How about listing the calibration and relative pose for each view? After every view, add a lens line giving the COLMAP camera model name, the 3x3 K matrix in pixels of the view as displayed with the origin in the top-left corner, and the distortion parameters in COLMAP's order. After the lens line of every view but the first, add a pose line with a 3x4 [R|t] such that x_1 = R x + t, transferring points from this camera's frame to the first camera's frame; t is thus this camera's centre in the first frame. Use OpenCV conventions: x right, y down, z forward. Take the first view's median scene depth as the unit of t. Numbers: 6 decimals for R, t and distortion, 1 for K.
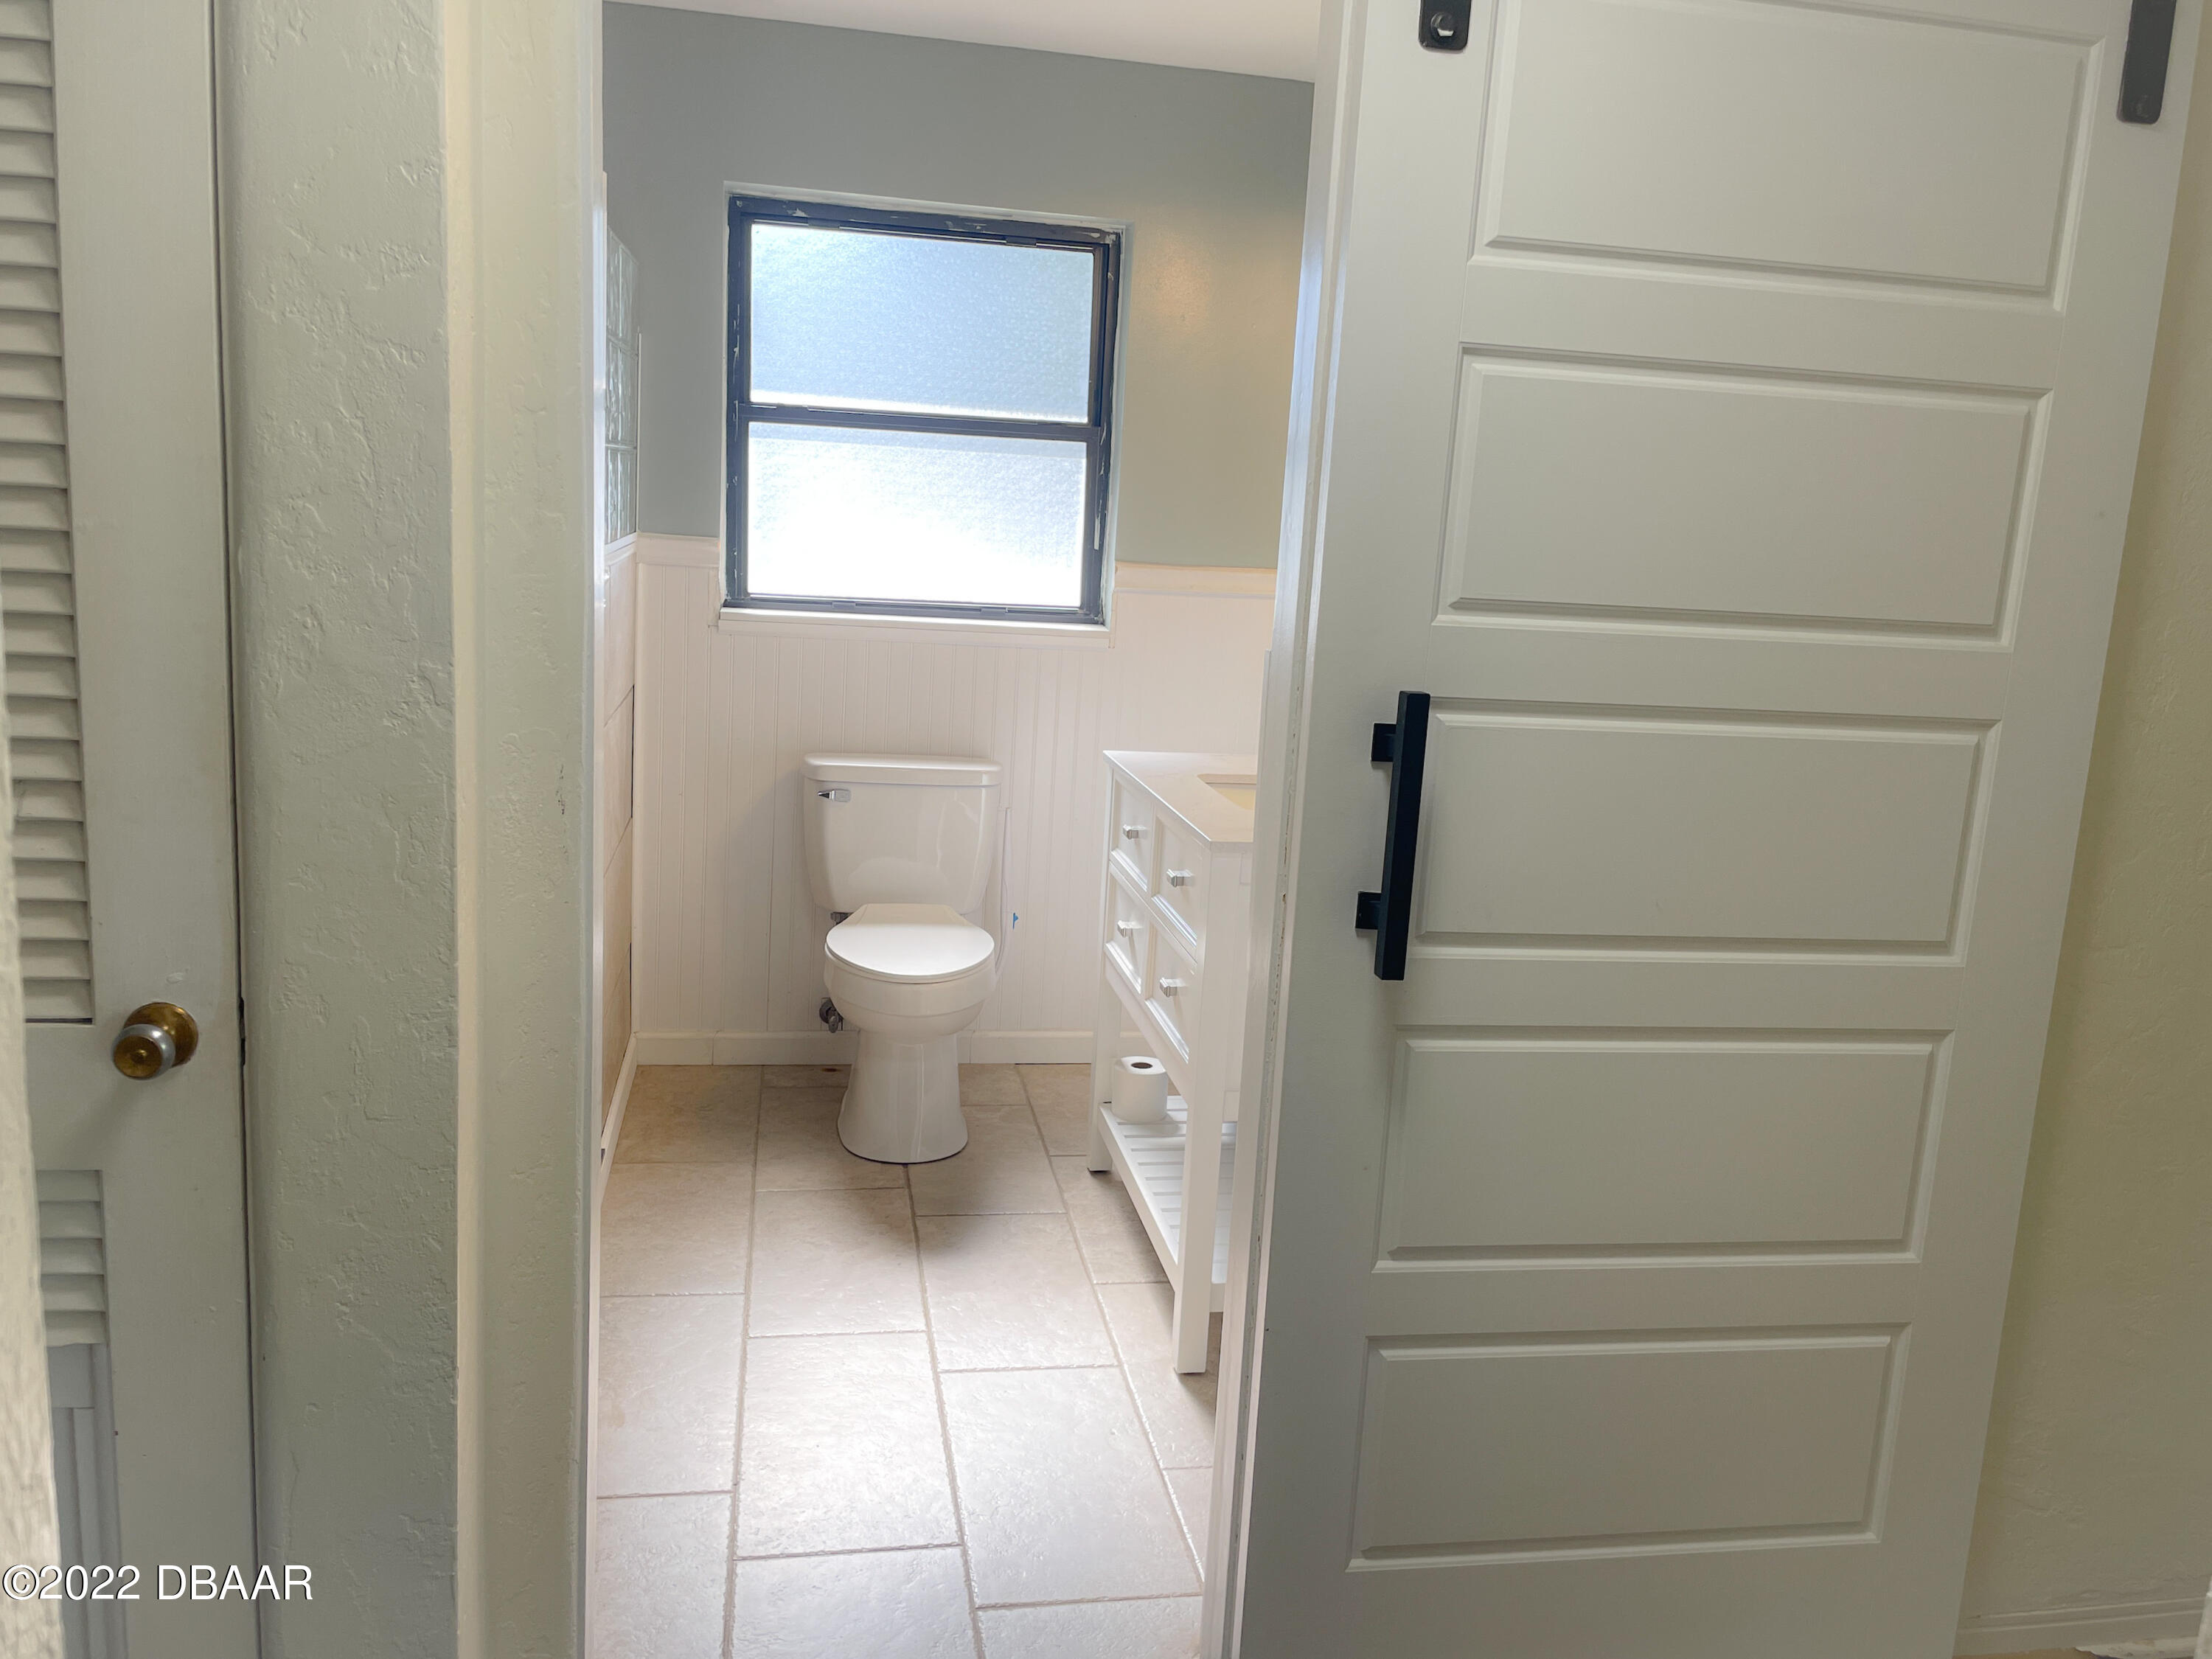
lens RADIAL K [[1668.9, 0, 1106.0], [0, 1668.9, 829.5], [0, 0, 1]] dist [0.065692, -0.125677]
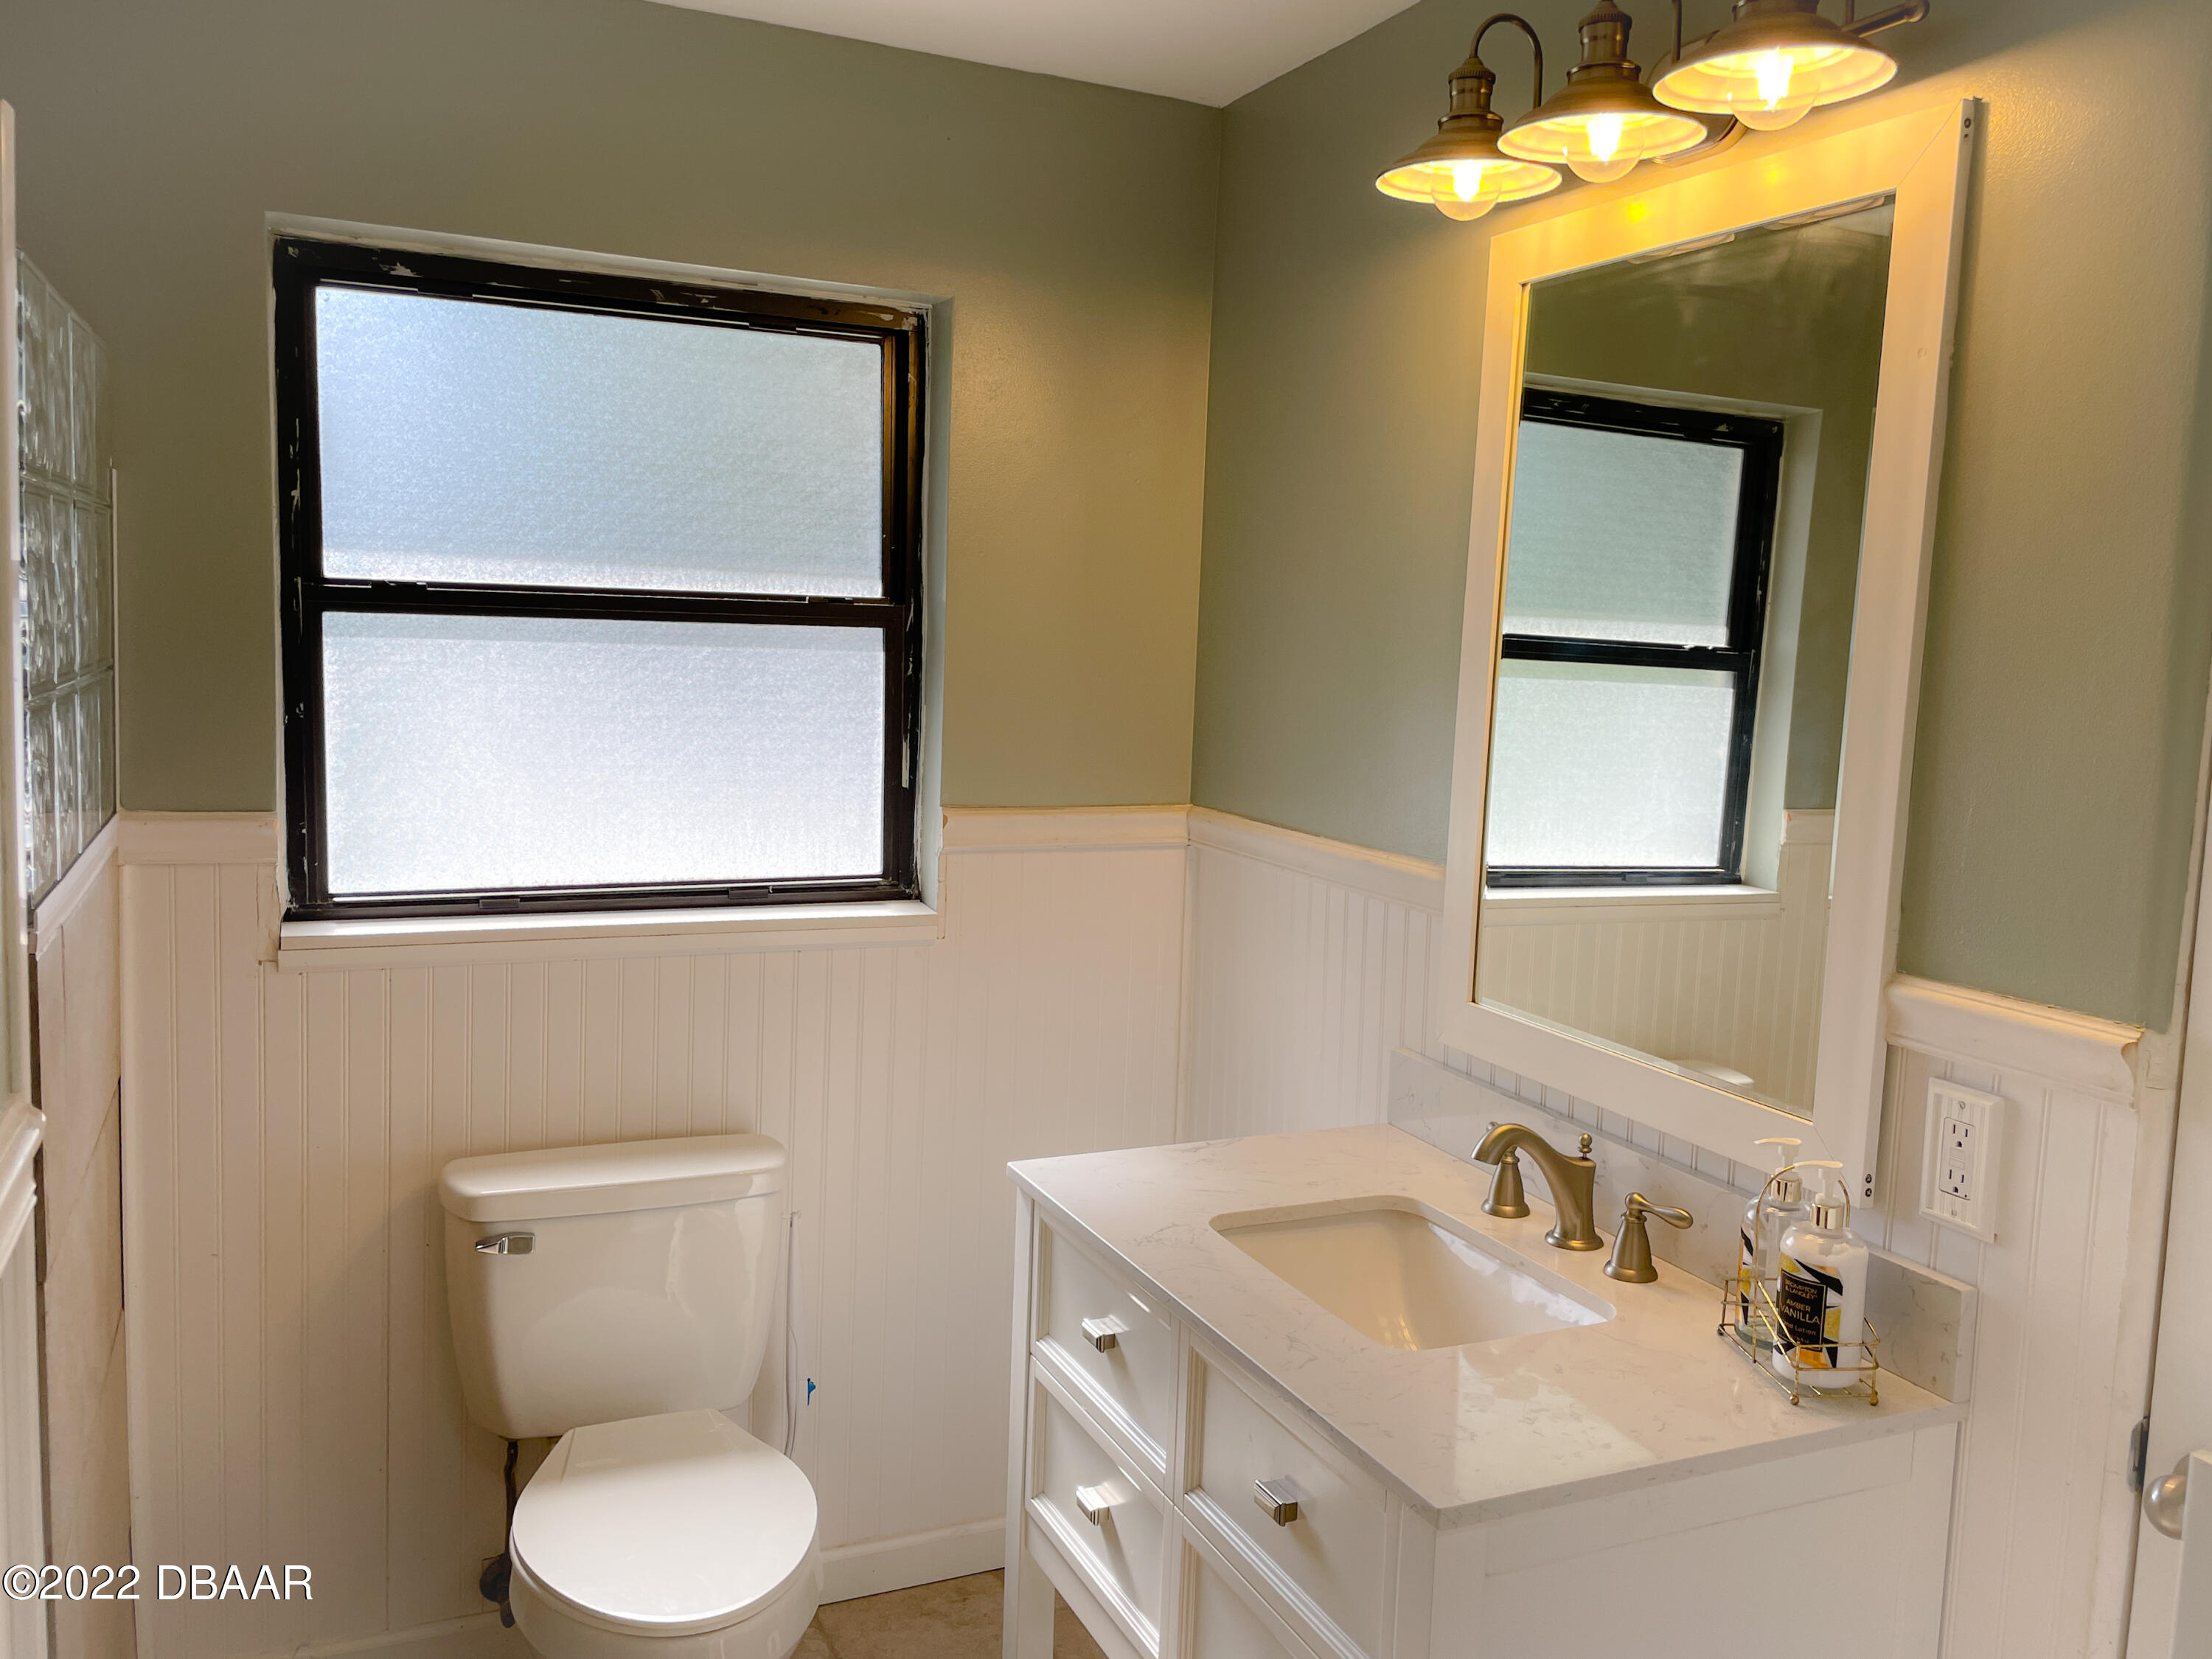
lens RADIAL K [[1761.4, 0, 1112.5], [0, 1761.4, 816.9], [0, 0, 1]] dist [0.102205, -0.138989]
pose [[0.971965, -0.049790, 0.229795, -0.089461], [0.067417, 0.995301, -0.069499, -0.106934], [-0.225255, 0.083043, 0.970754, 0.326866]]
